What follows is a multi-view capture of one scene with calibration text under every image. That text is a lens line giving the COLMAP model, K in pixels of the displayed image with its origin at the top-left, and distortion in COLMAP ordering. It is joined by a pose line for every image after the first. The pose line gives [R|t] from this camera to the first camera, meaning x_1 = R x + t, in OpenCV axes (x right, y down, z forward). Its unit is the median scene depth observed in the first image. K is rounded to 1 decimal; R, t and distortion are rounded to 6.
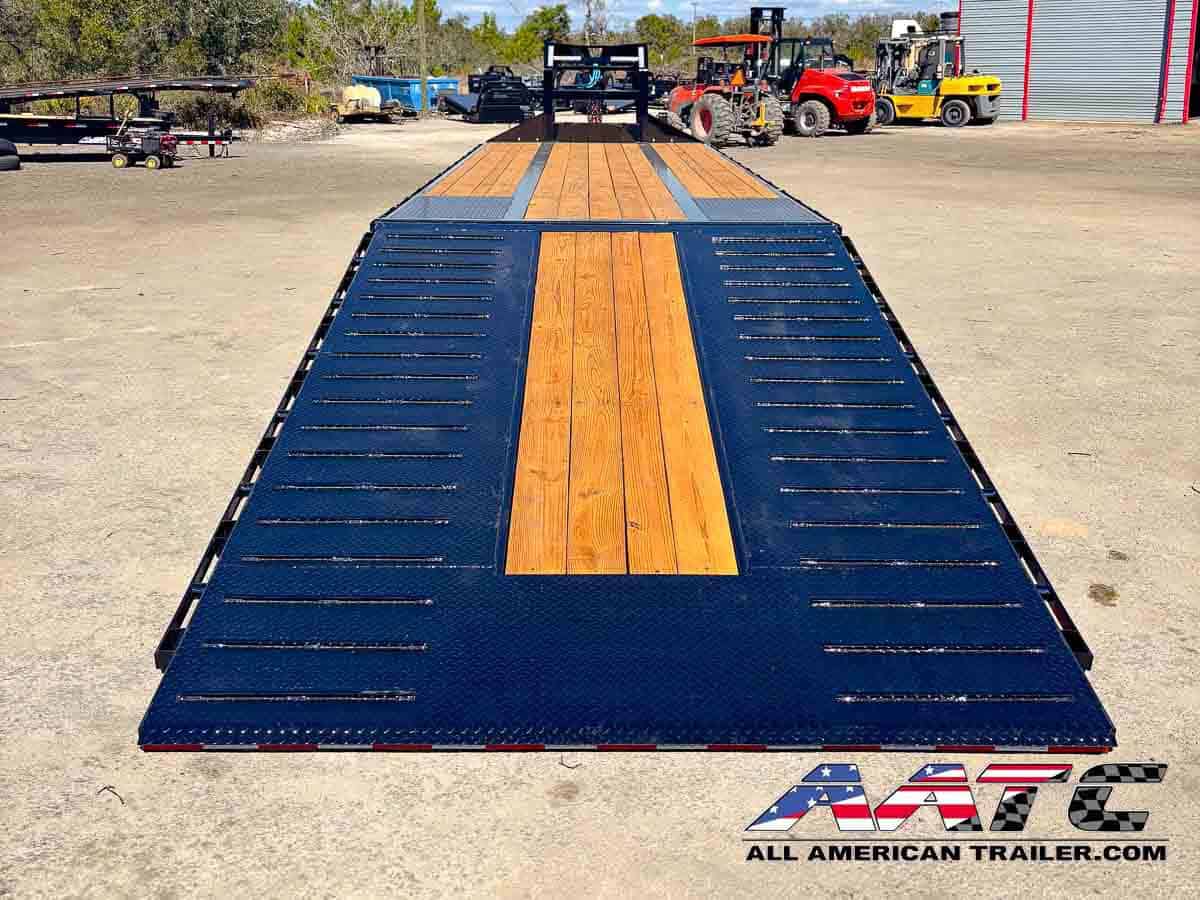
lens RADIAL K [[1095.4, 0, 600.0], [0, 1095.4, 450.0], [0, 0, 1]] dist [-0.004565, -0.009155]
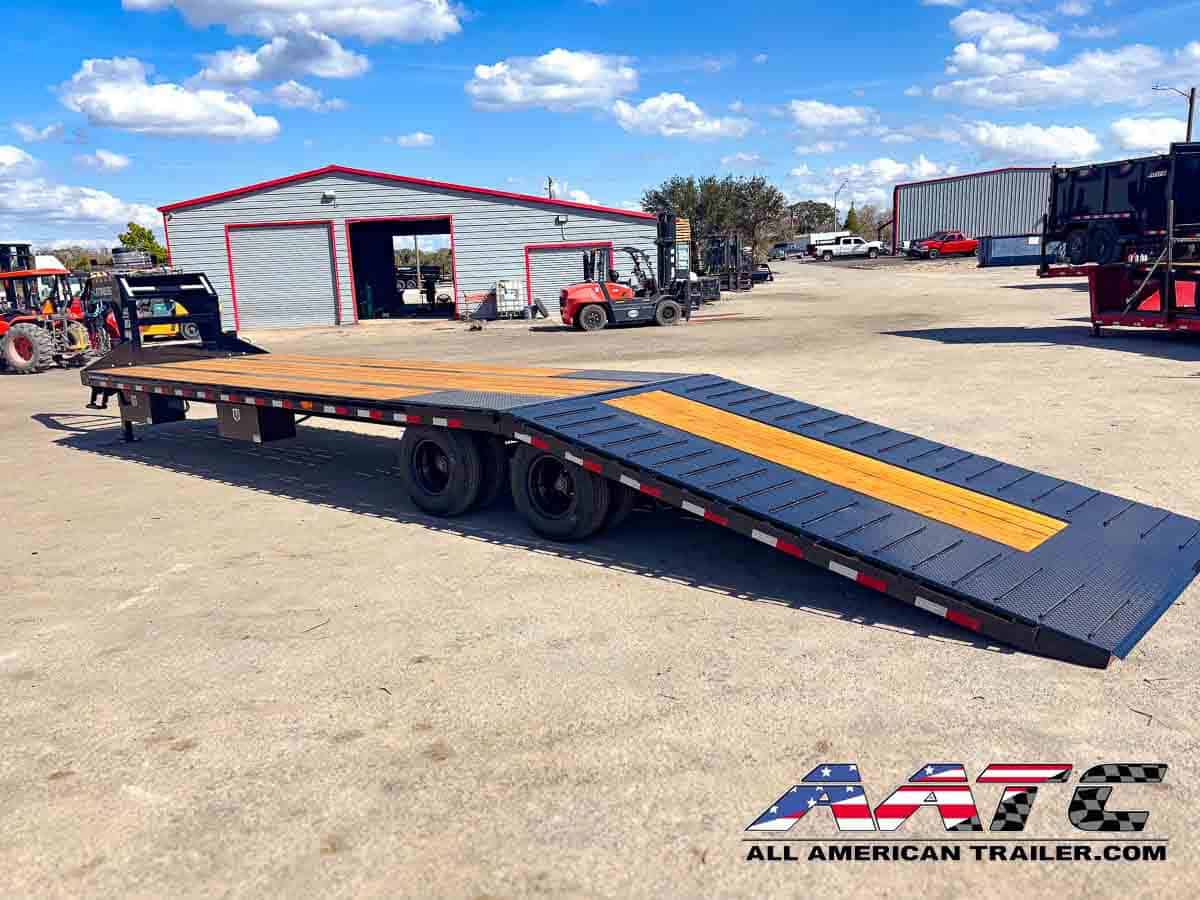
lens RADIAL K [[912.4, 0, 600.0], [0, 912.4, 450.0], [0, 0, 1]] dist [0.022763, 0.000612]
pose [[0.690457, -0.163481, 0.704658, -0.150048], [0.275587, 0.960113, -0.047286, -0.014623], [-0.668820, 0.226844, 0.707970, 0.033370]]
